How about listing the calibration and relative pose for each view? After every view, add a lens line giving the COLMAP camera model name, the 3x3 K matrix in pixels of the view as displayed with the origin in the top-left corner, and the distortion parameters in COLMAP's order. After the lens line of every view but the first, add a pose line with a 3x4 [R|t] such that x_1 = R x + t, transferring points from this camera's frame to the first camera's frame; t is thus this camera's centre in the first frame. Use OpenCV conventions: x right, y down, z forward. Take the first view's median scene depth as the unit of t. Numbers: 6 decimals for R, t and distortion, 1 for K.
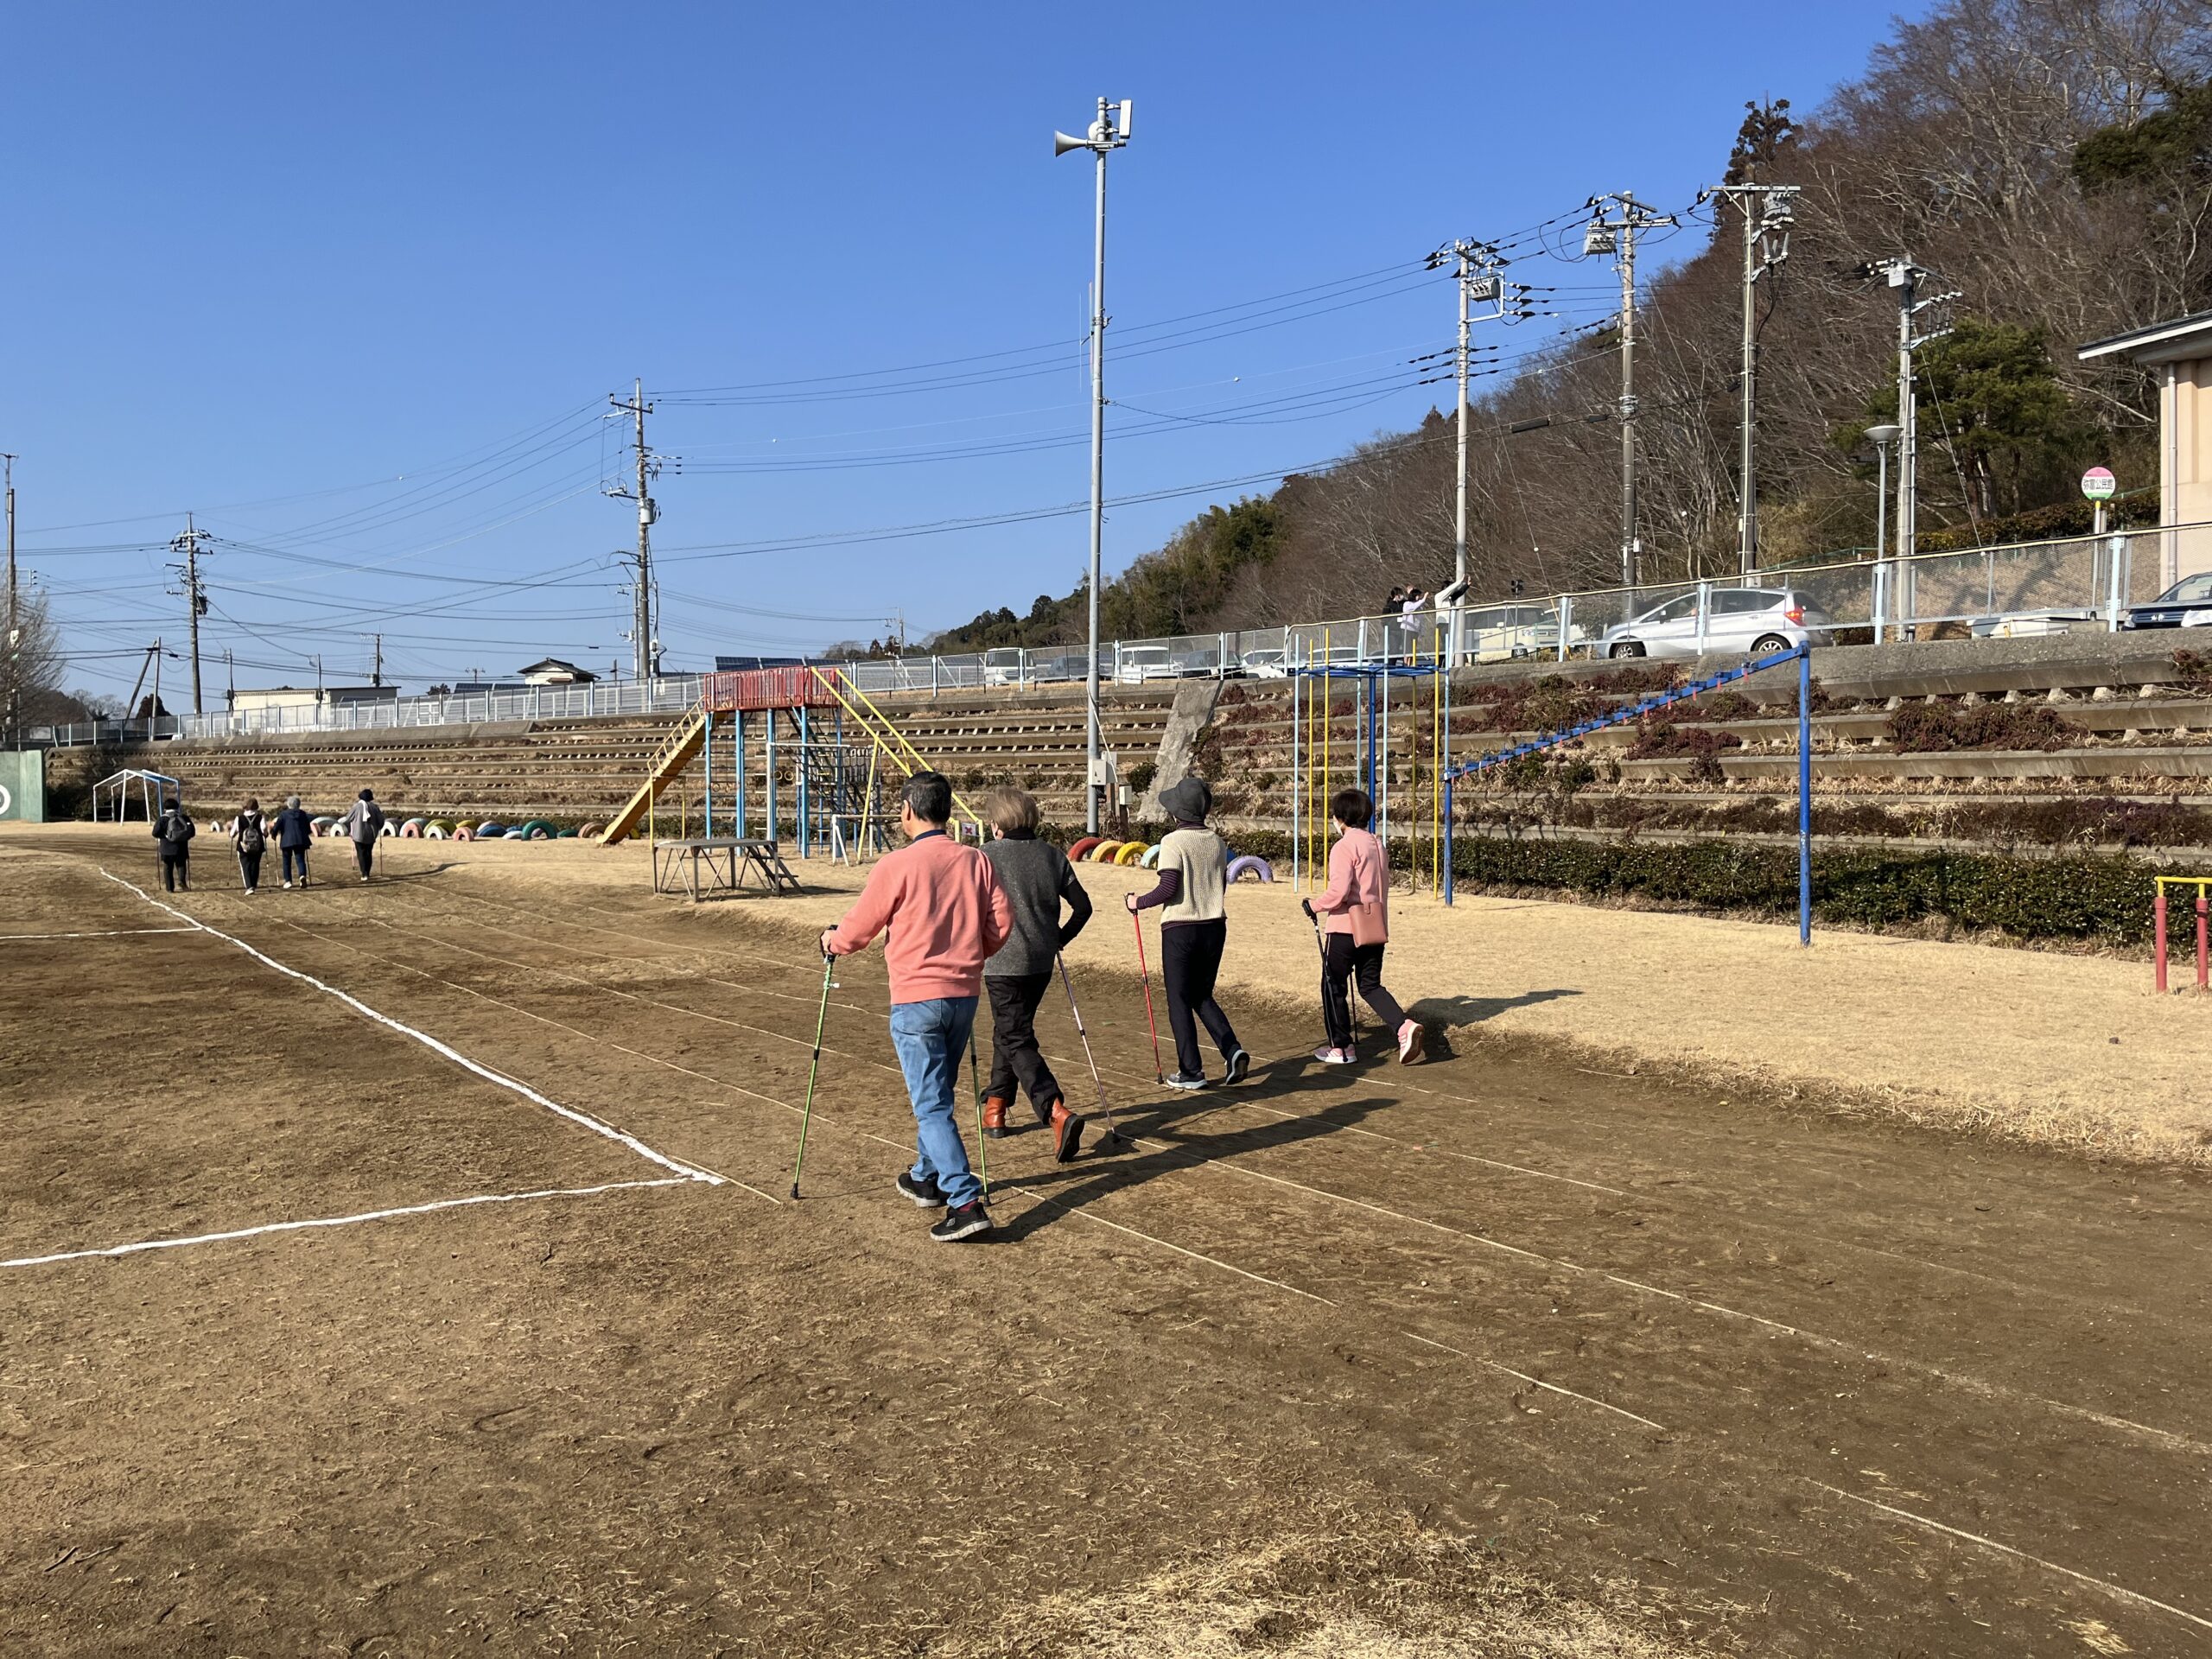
lens RADIAL K [[1695.9, 0, 1106.0], [0, 1695.9, 829.5], [0, 0, 1]] dist [0.069342, -0.109840]
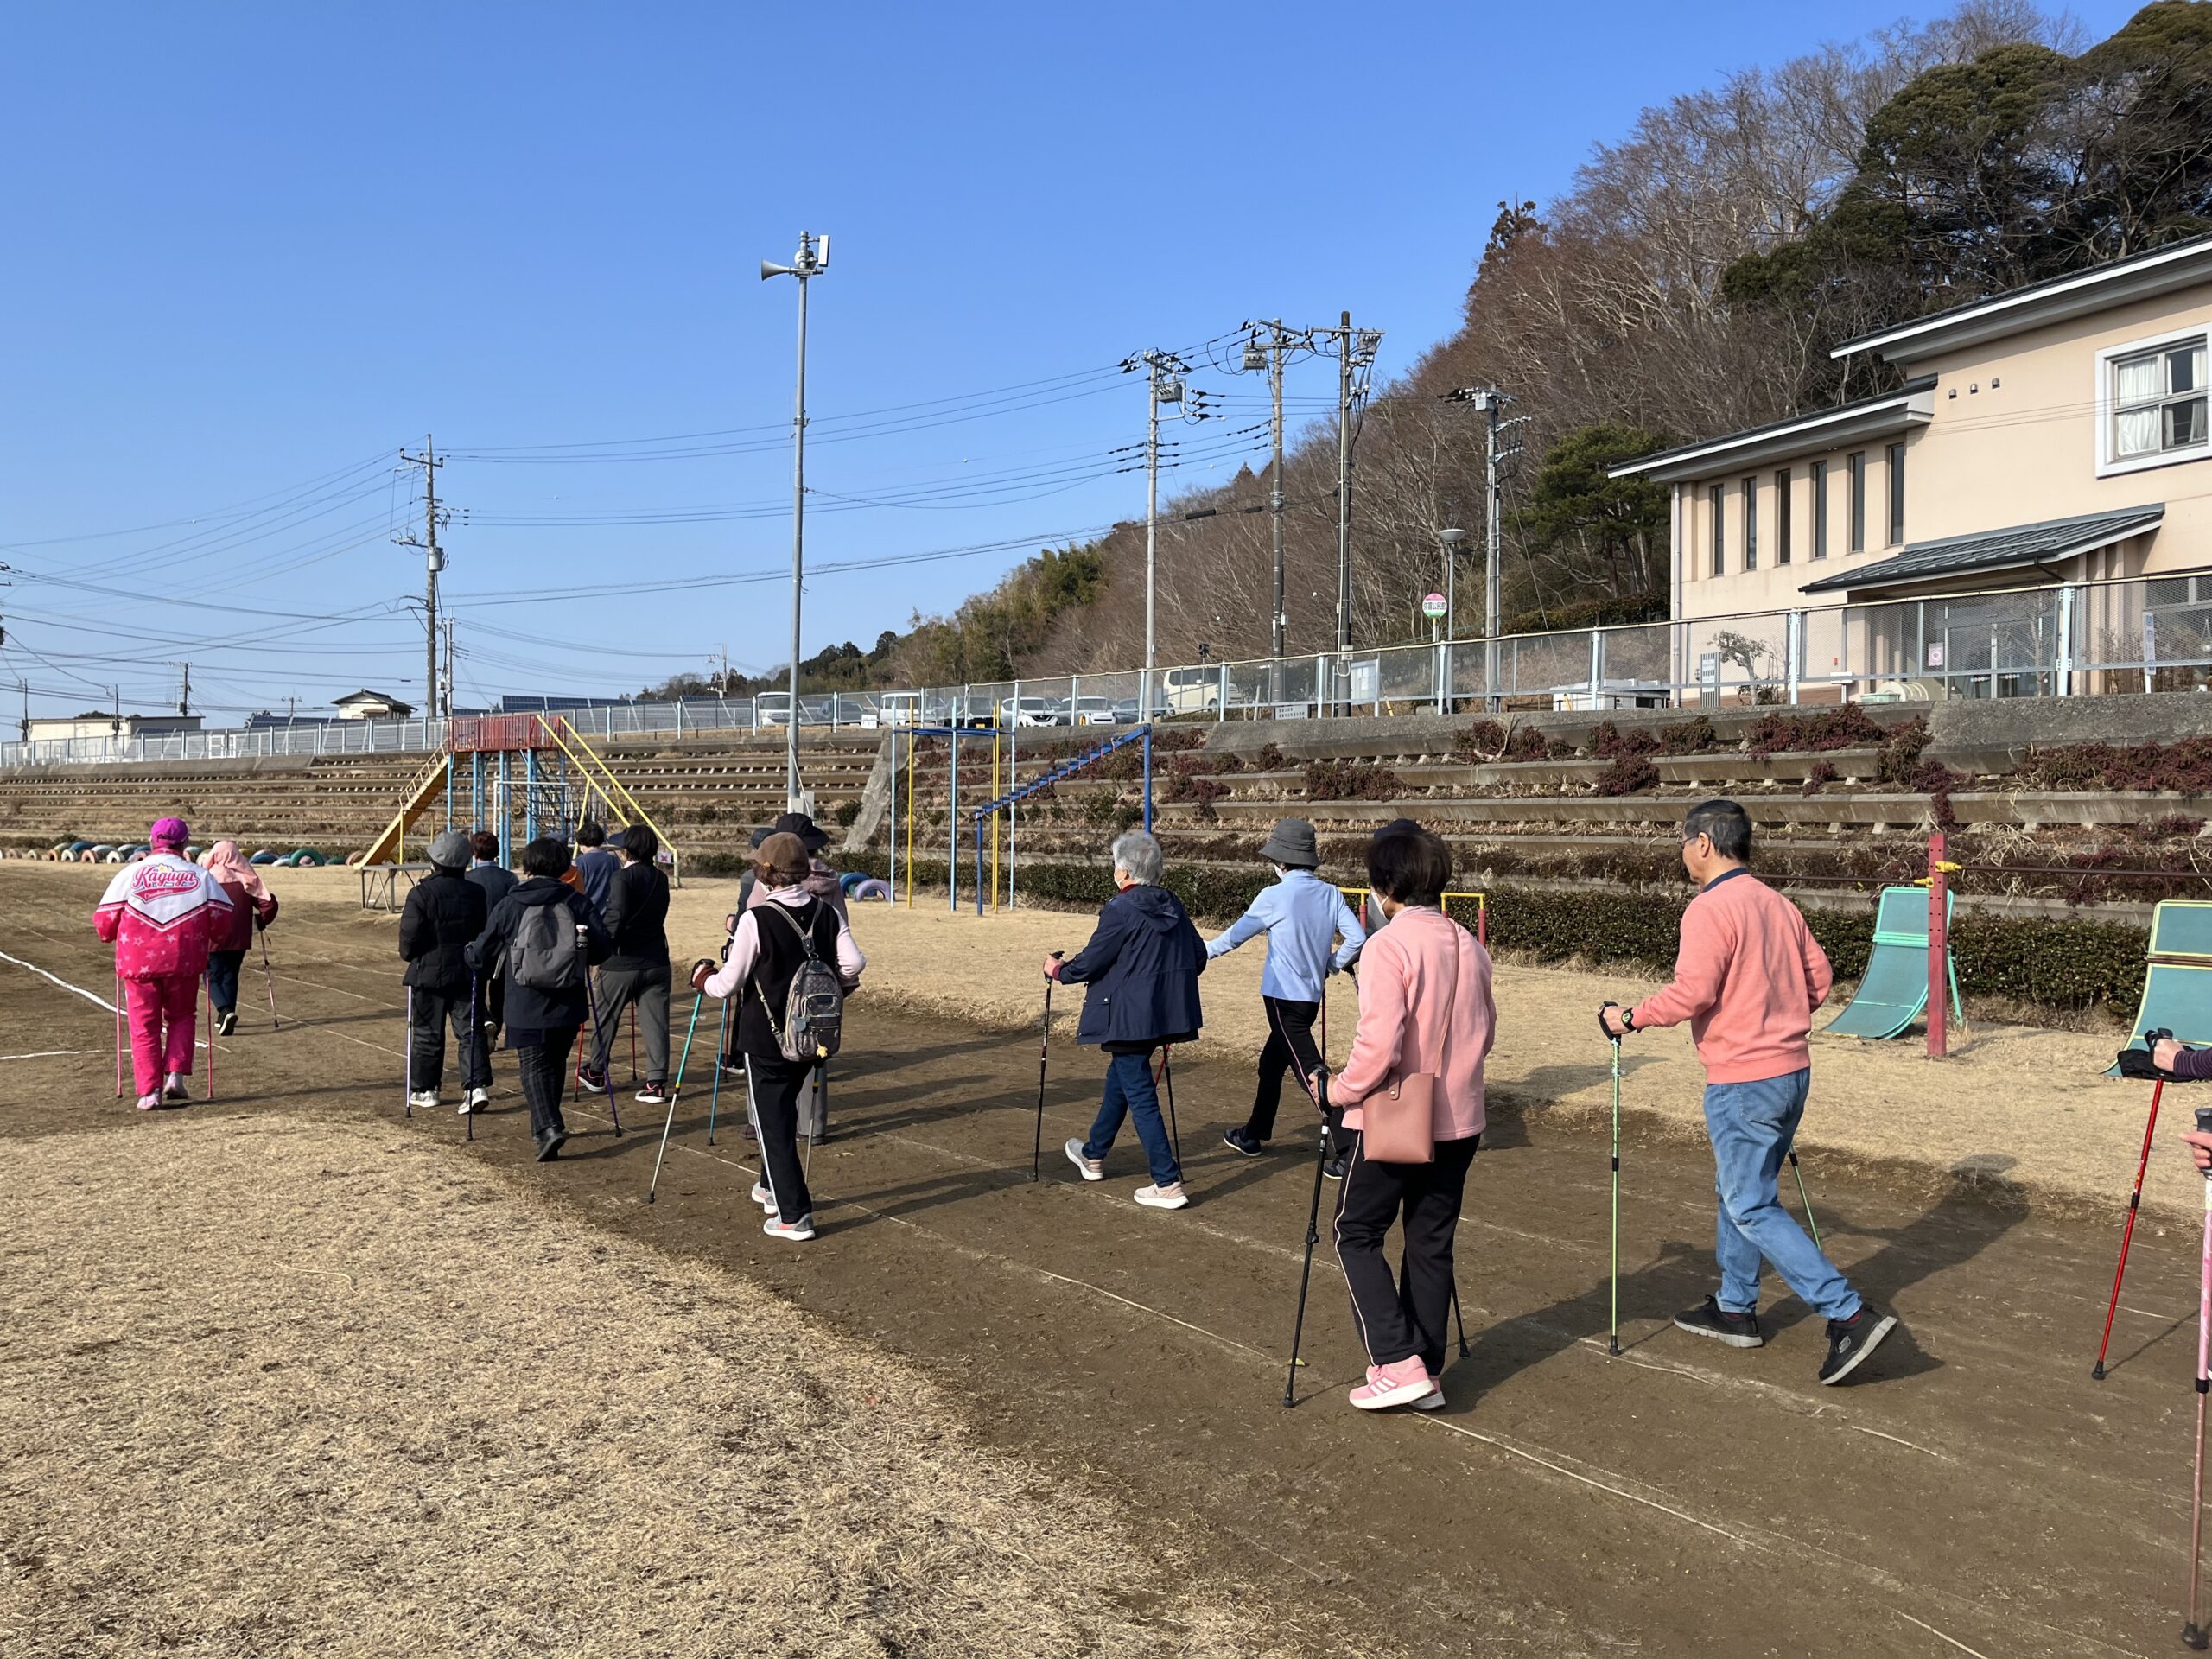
lens RADIAL K [[1671.4, 0, 1106.0], [0, 1671.4, 829.5], [0, 0, 1]] dist [0.045109, -0.059298]
pose [[0.995612, 0.006887, 0.093319, 0.071736], [-0.004965, 0.999771, -0.020808, 0.002117], [-0.093441, 0.020253, 0.995419, -0.110085]]
